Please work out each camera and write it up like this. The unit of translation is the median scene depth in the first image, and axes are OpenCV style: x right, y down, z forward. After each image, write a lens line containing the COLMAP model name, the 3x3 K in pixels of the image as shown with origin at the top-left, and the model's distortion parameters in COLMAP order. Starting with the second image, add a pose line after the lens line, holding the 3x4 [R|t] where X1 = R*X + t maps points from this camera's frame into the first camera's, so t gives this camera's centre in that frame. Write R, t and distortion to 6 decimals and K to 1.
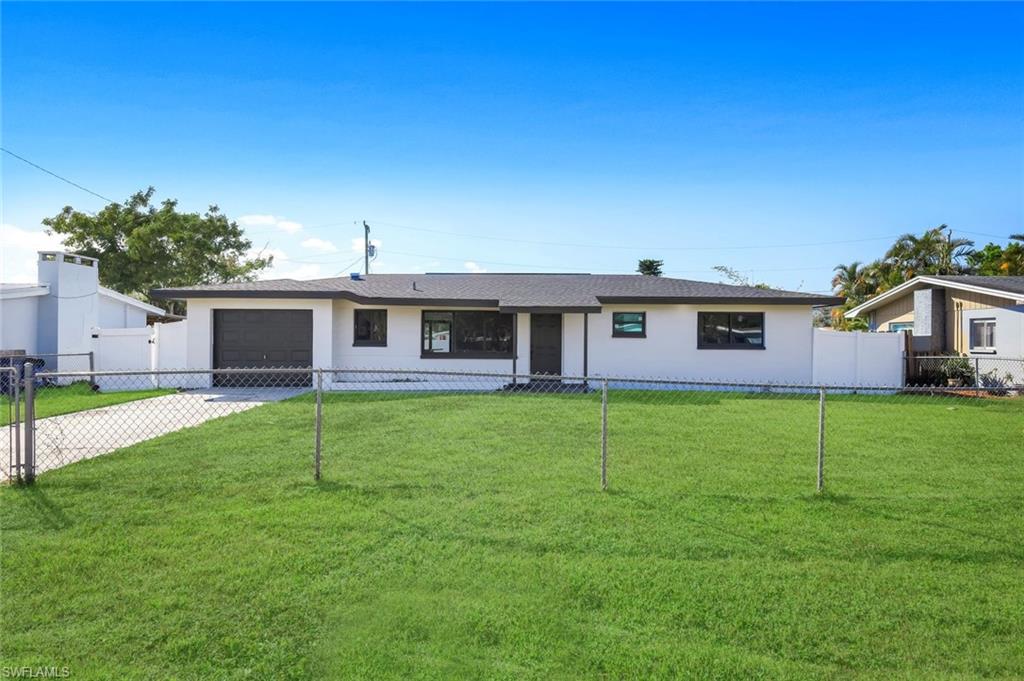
lens RADIAL K [[567.6, 0, 512.0], [0, 567.6, 340.5], [0, 0, 1]] dist [-0.000451, -0.000037]
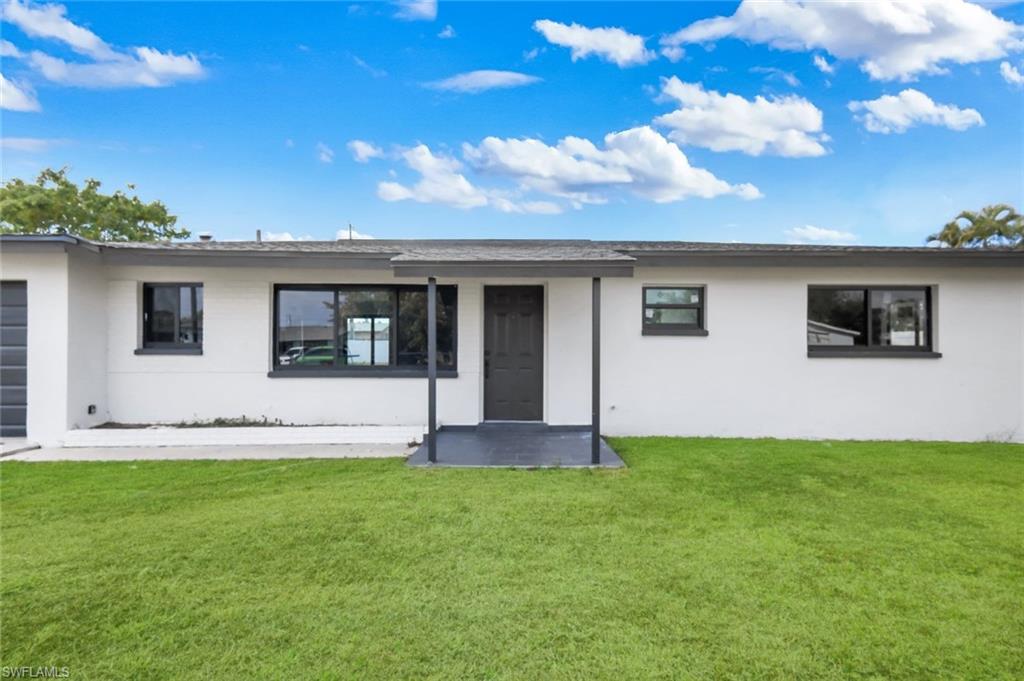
lens RADIAL K [[456.5, 0, 512.0], [0, 456.5, 340.5], [0, 0, 1]] dist [-0.000995, -0.000086]
pose [[0.999938, -0.004634, 0.010173, 0.054368], [0.004608, 0.999986, 0.002500, -0.002164], [-0.010185, -0.002453, 0.999945, 0.586804]]
